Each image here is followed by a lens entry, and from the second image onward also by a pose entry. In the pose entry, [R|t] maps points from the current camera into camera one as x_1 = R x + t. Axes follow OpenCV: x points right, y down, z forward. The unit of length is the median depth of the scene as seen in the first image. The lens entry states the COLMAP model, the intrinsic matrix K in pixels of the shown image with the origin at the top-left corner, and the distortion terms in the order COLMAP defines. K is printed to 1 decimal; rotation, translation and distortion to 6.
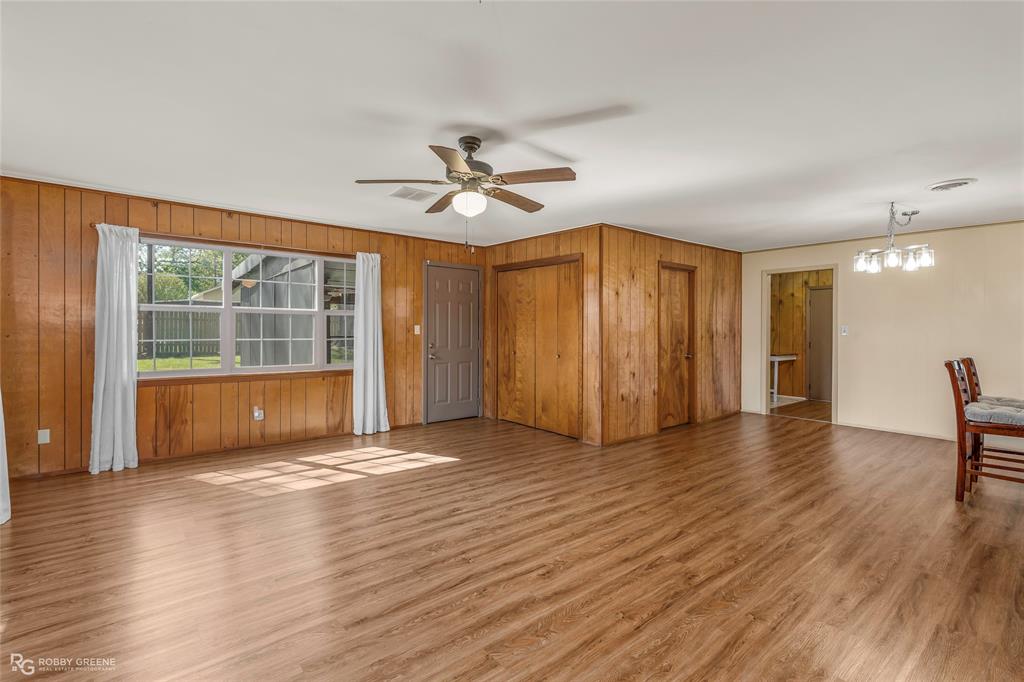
lens RADIAL K [[469.0, 0, 508.2], [0, 469.0, 332.0], [0, 0, 1]] dist [-0.003640, -0.000225]
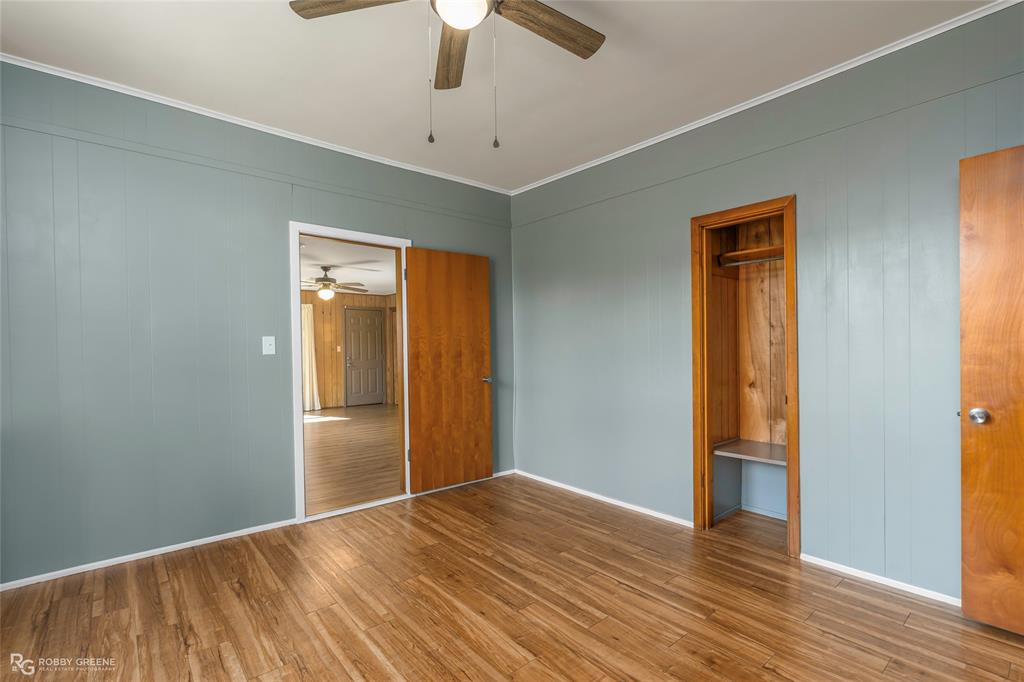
lens RADIAL K [[472.2, 0, 511.2], [0, 472.2, 353.8], [0, 0, 1]] dist [-0.000979, -0.000052]
pose [[0.999680, -0.019131, 0.016554, 0.690888], [0.019022, 0.999797, 0.006675, 0.023271], [-0.016679, -0.006358, 0.999841, -1.191346]]
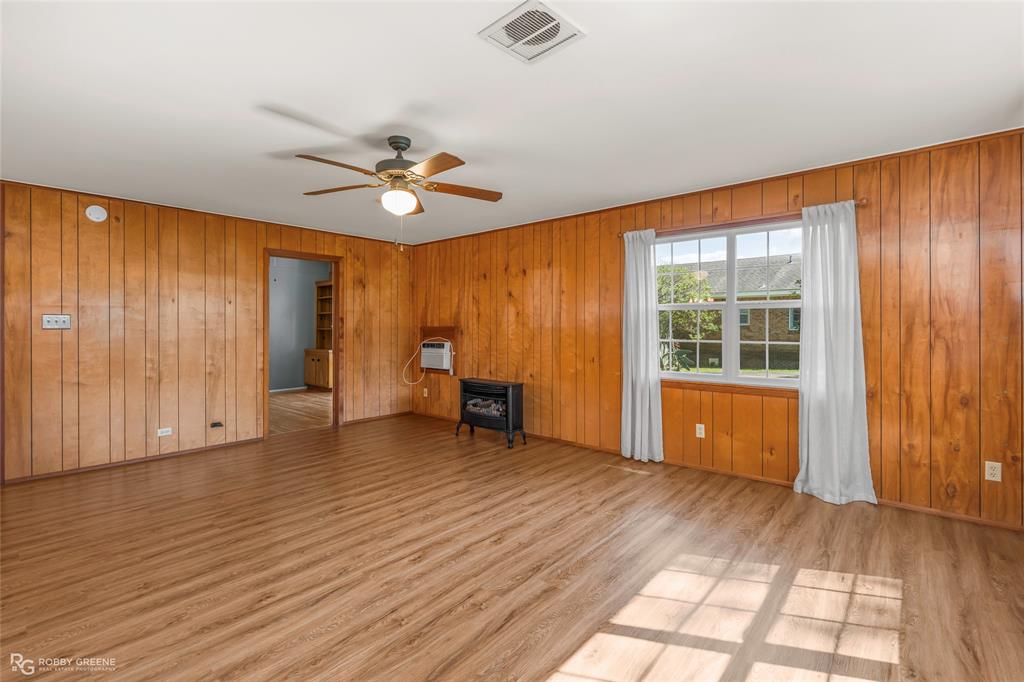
lens RADIAL K [[465.1, 0, 511.3], [0, 465.1, 327.1], [0, 0, 1]] dist [-0.002544, -0.000169]
pose [[-0.985239, -0.004828, -0.171118, -0.129361], [-0.005452, 0.999980, 0.003179, -0.008278], [0.171099, 0.004065, -0.985245, 1.756618]]
